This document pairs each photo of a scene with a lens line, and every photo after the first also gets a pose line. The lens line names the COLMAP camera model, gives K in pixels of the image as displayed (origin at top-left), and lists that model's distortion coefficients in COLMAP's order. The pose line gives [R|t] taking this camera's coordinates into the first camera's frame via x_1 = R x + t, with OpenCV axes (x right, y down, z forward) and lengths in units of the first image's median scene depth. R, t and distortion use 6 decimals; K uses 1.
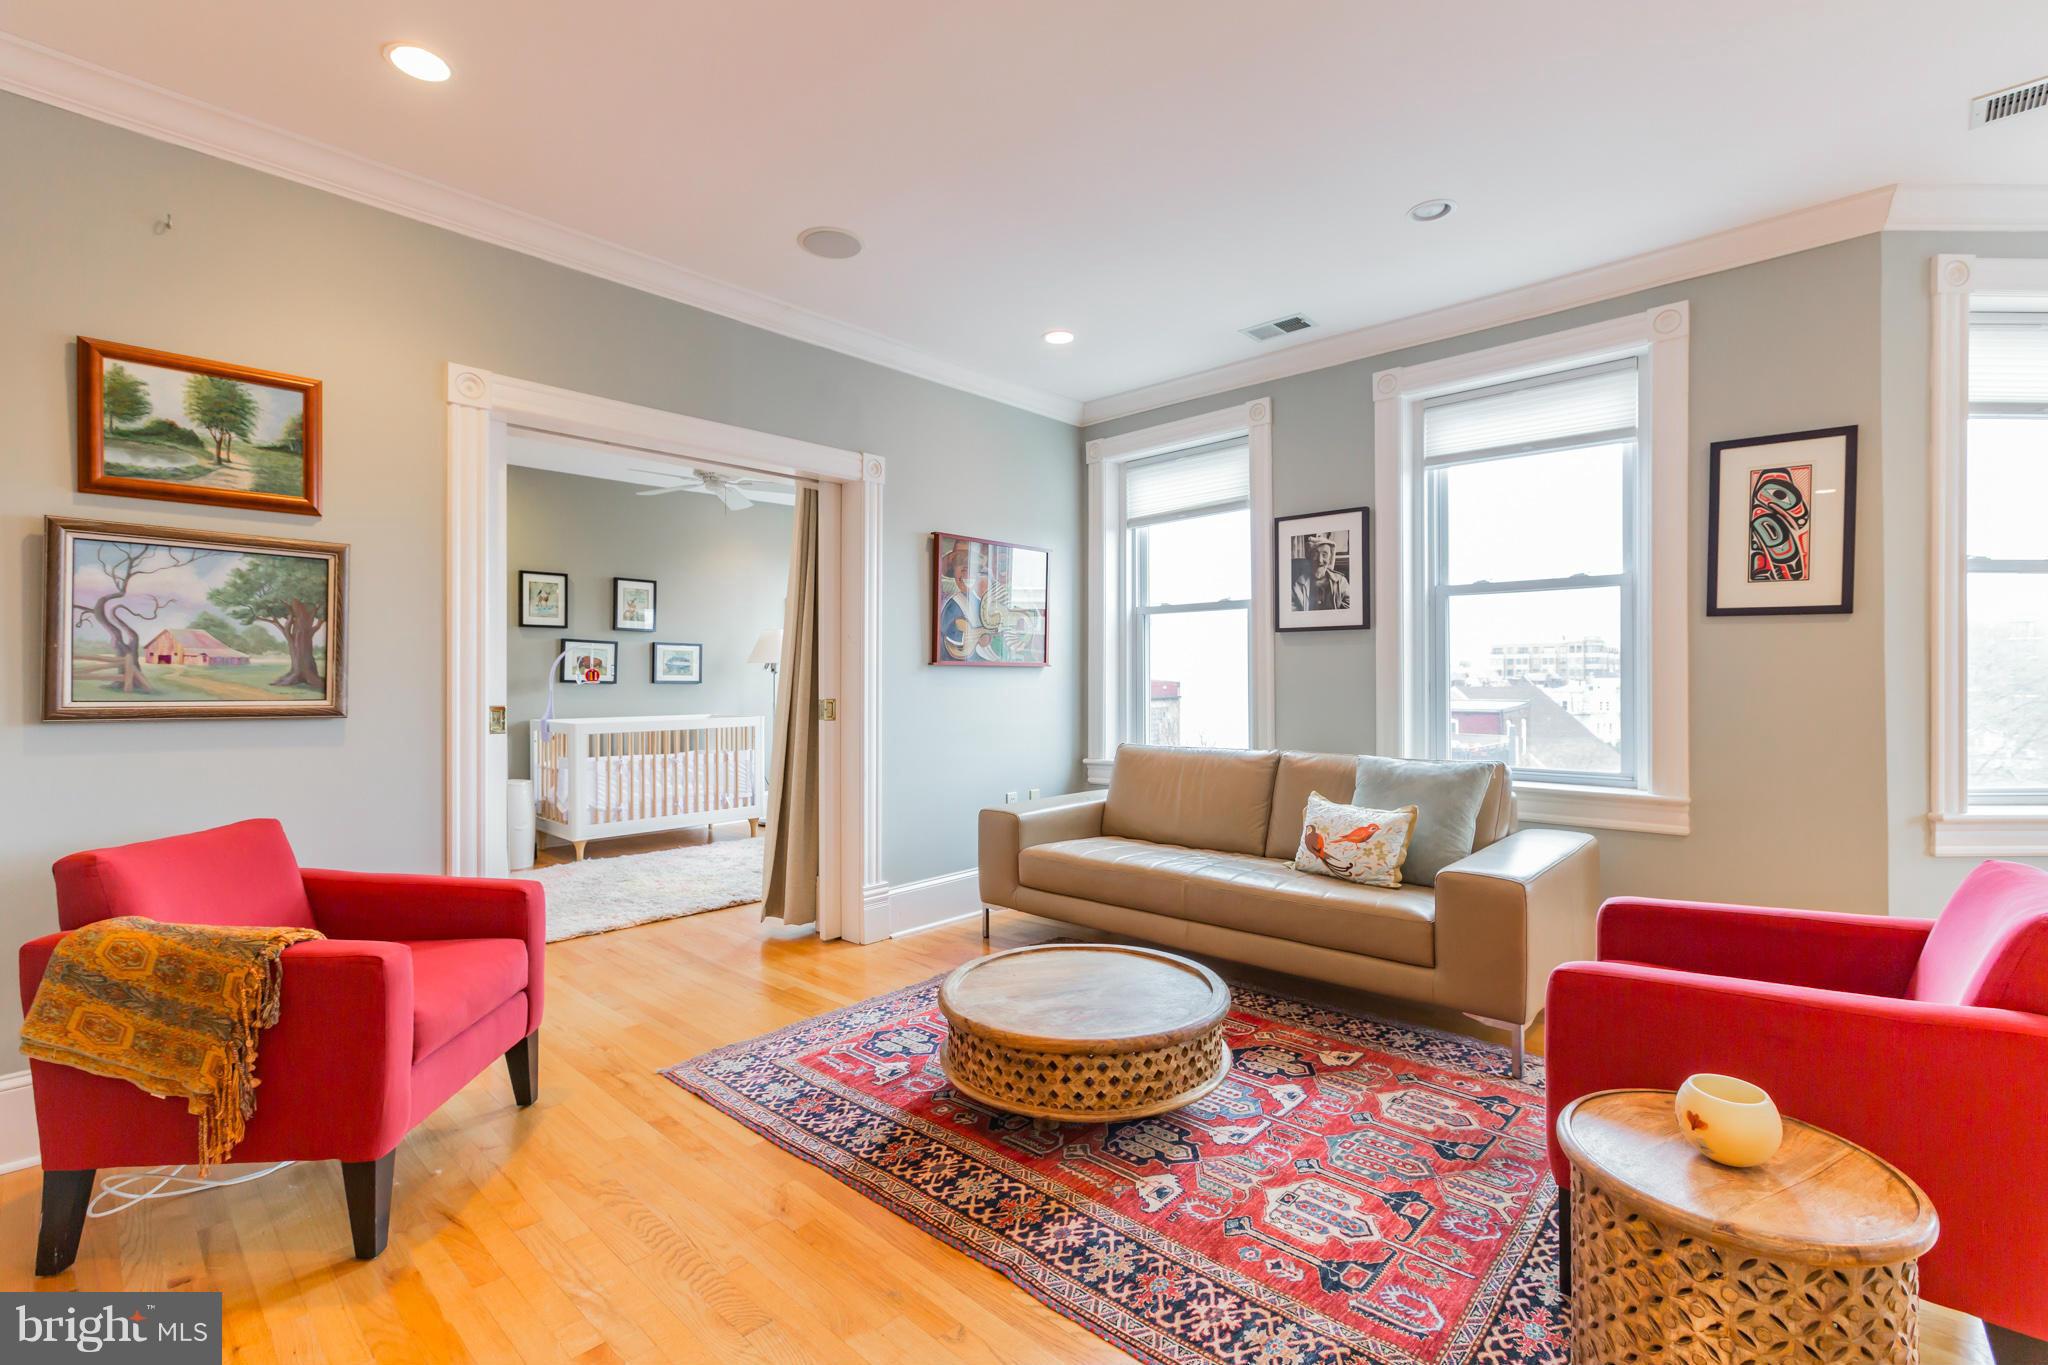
lens RADIAL K [[905.1, 0, 1053.6], [0, 905.1, 680.5], [0, 0, 1]] dist [-0.001373, 0.000784]
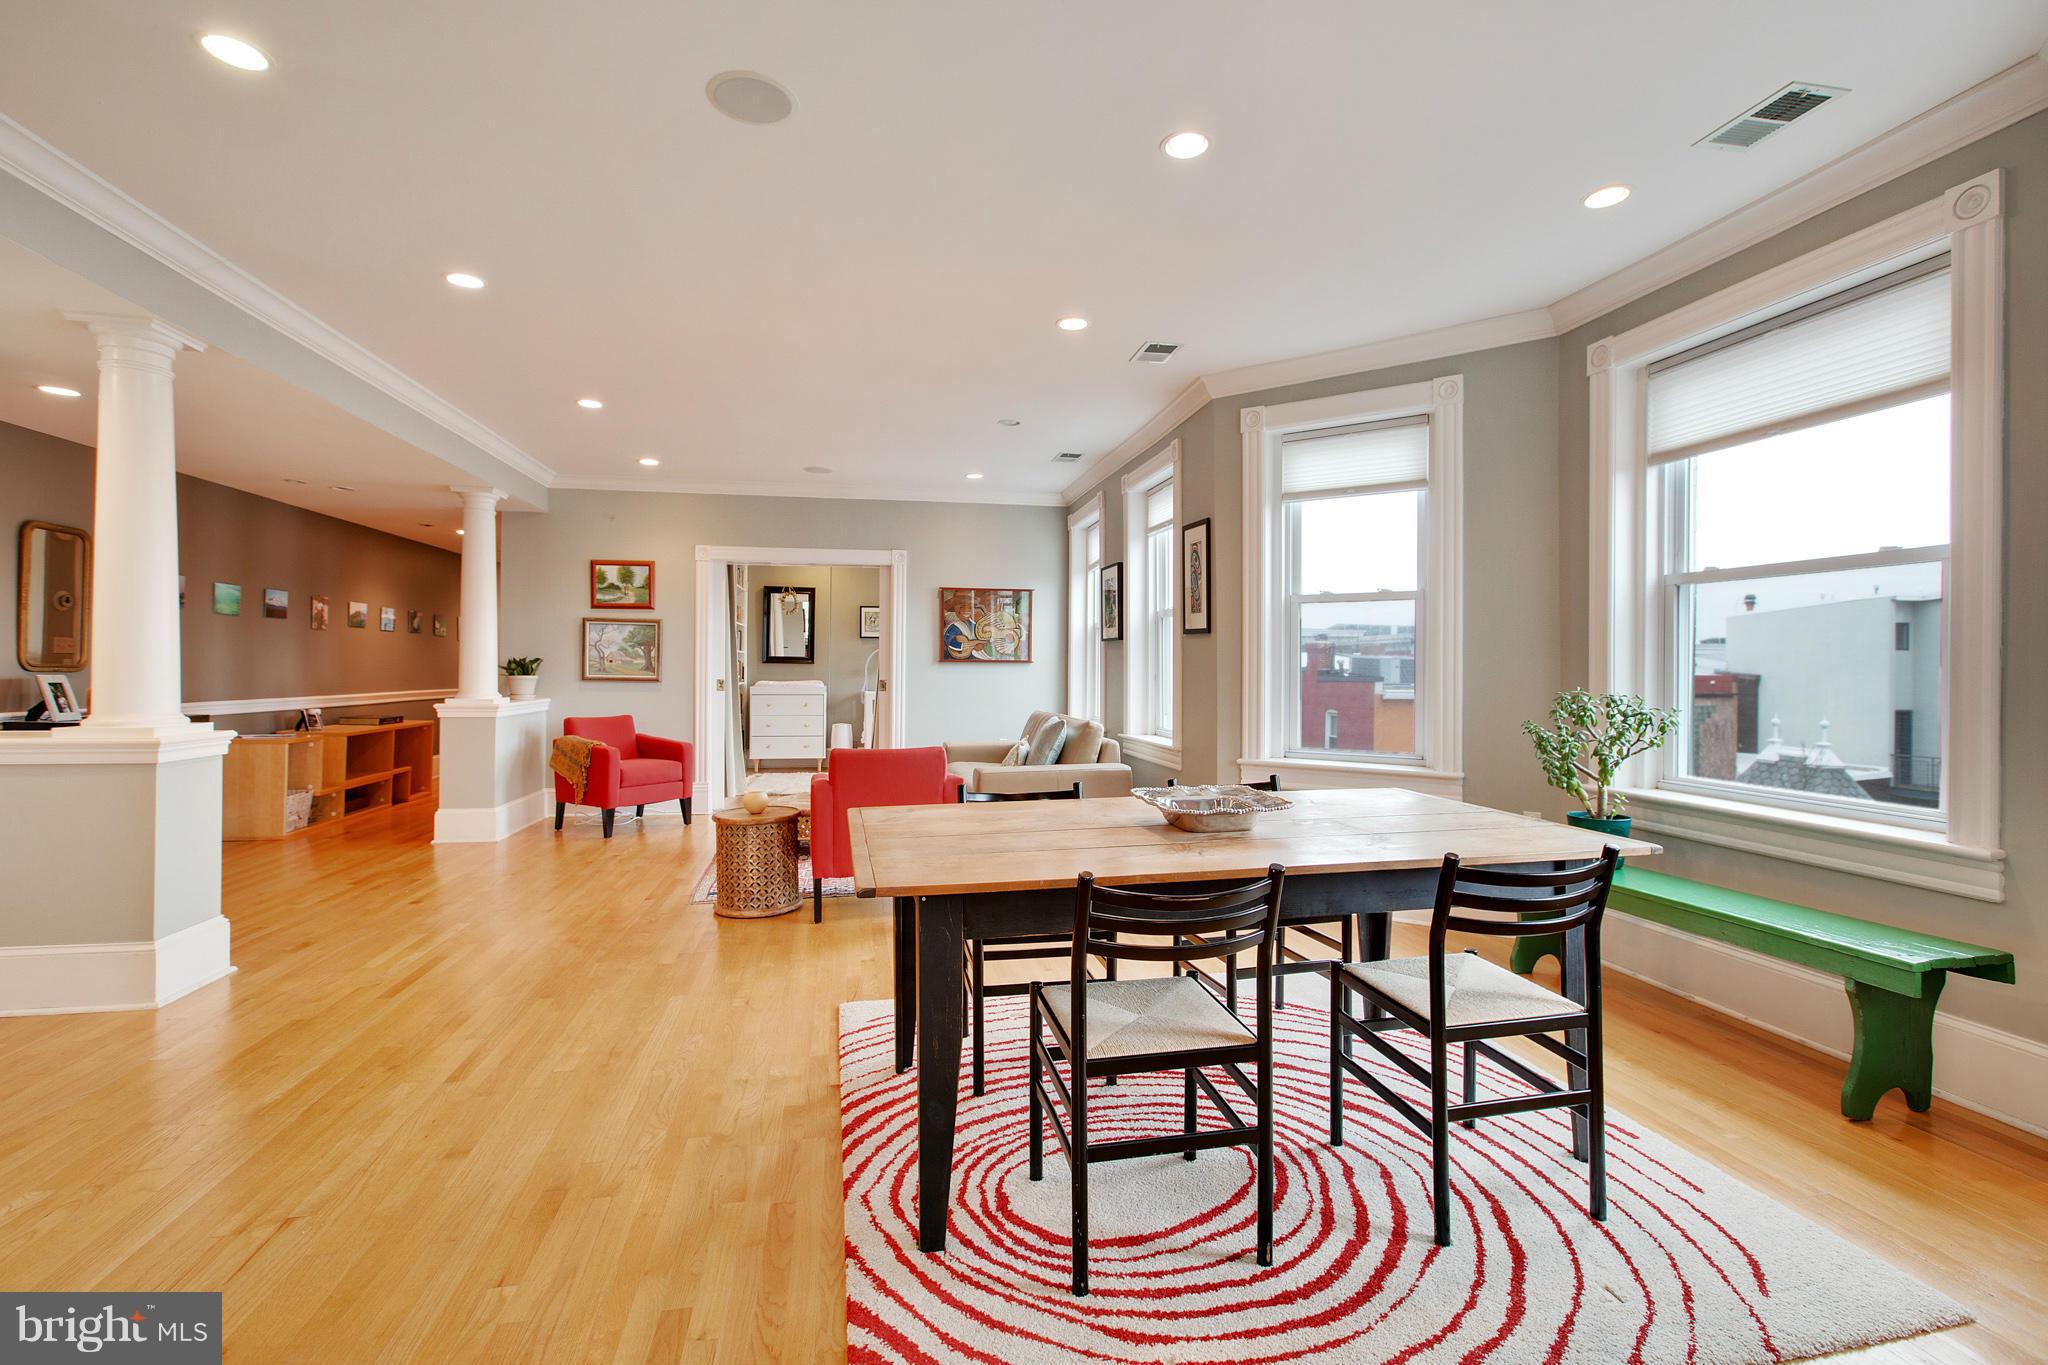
lens RADIAL K [[937.8, 0, 1046.7], [0, 937.8, 675.0], [0, 0, 1]] dist [-0.020124, 0.016794]
pose [[0.804217, 0.013350, -0.594185, 1.711582], [-0.009877, 0.999910, 0.009097, -0.016818], [0.594253, -0.001448, 0.804277, -0.543851]]
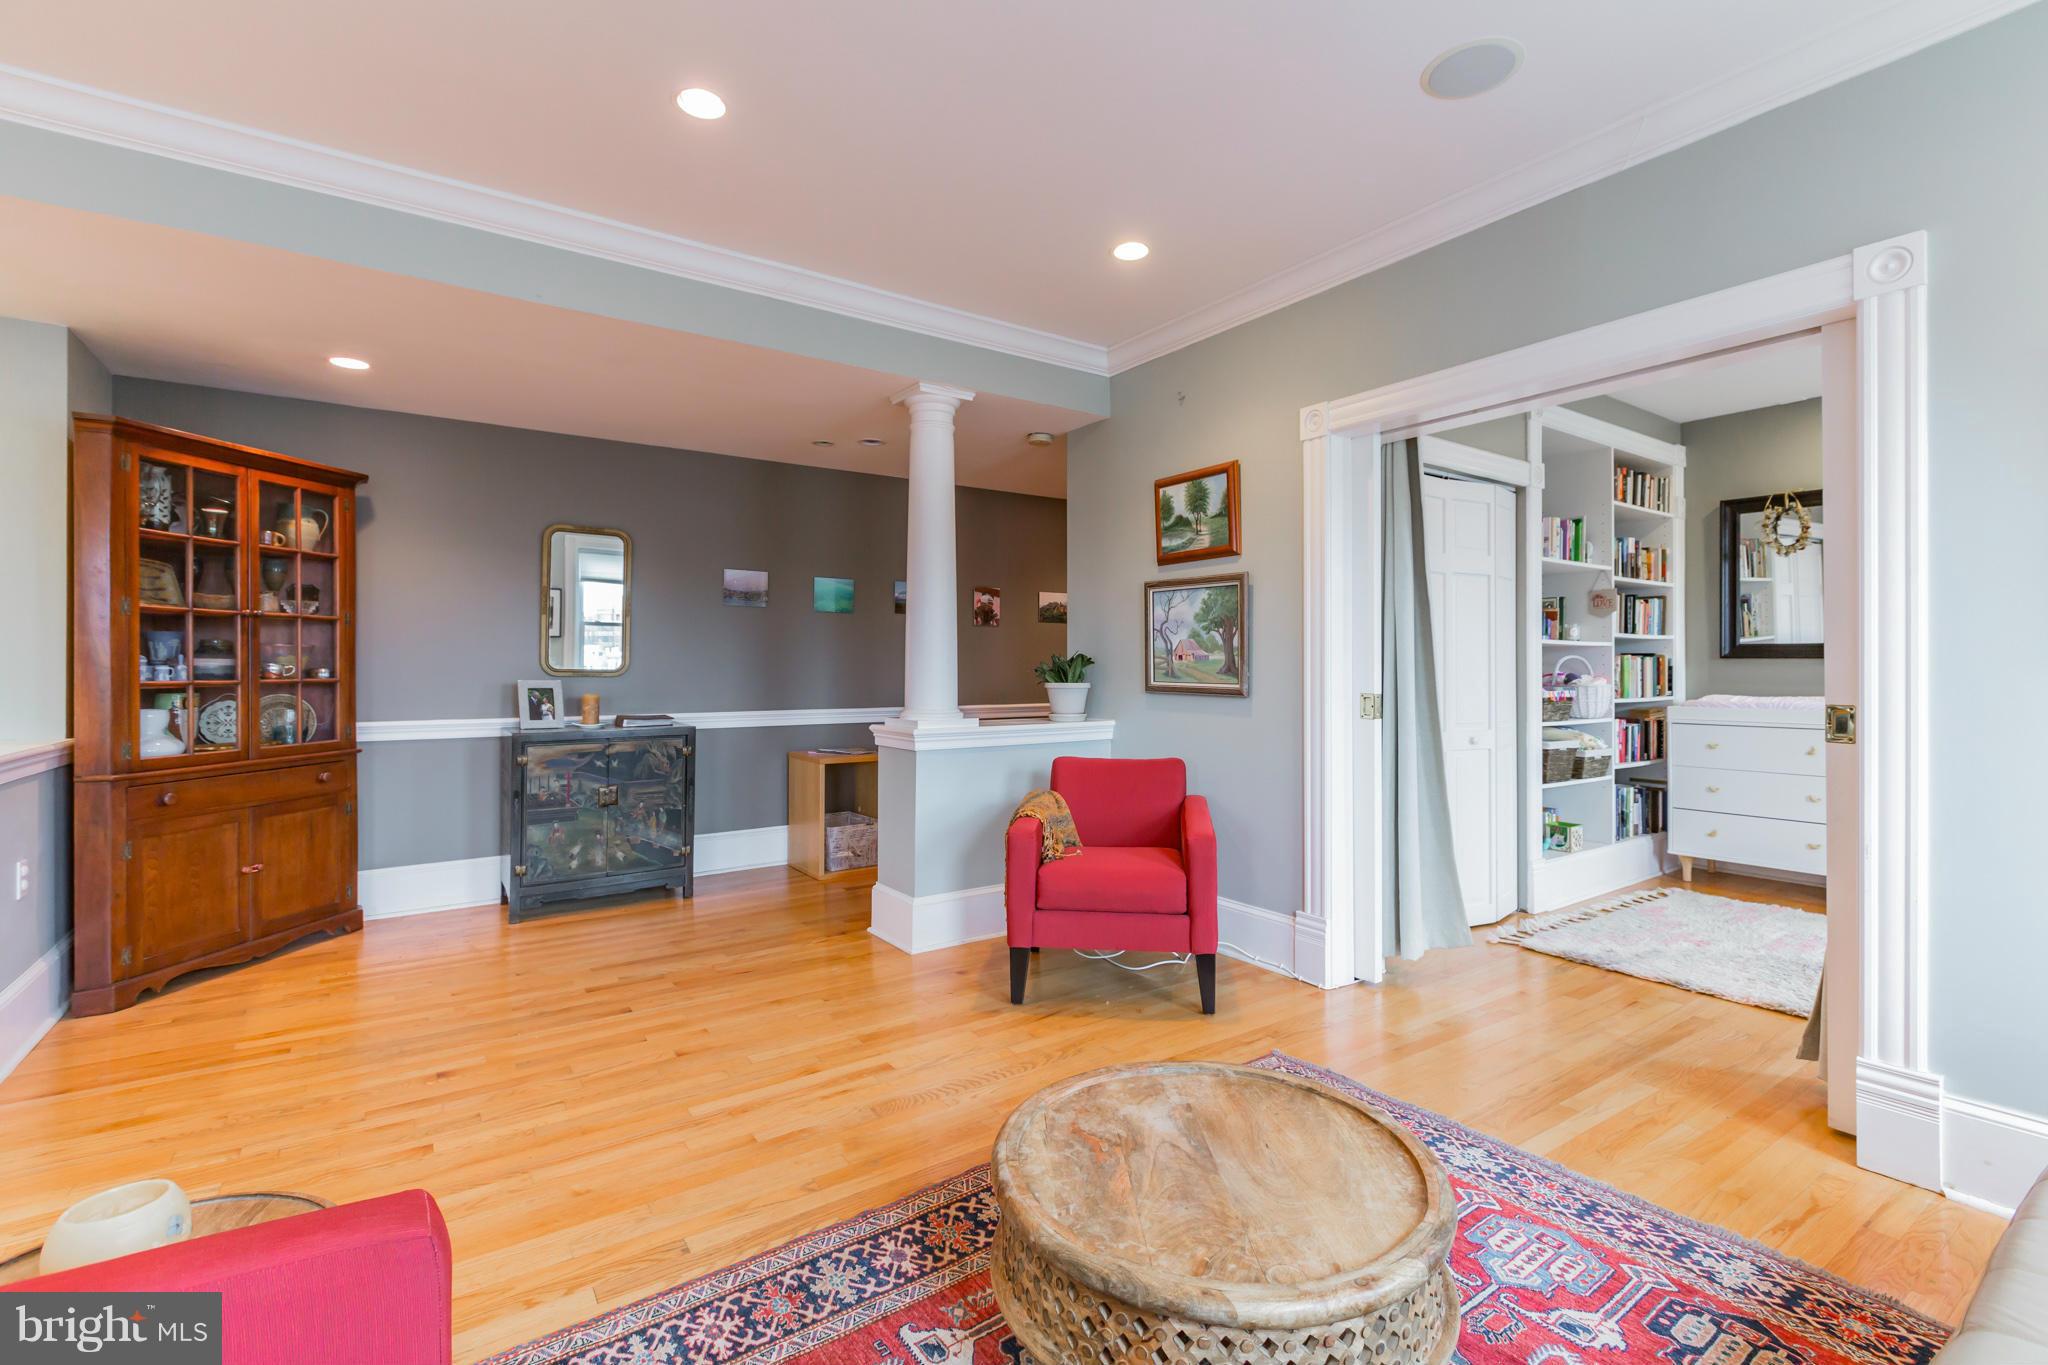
lens RADIAL K [[917.8, 0, 1003.5], [0, 917.8, 668.3], [0, 0, 1]] dist [0.002440, -0.000312]
pose [[-0.236247, 0.003967, -0.971685, 0.622308], [0.000915, 0.999992, 0.003860, -0.008499], [0.971693, 0.000023, -0.236249, 0.900934]]
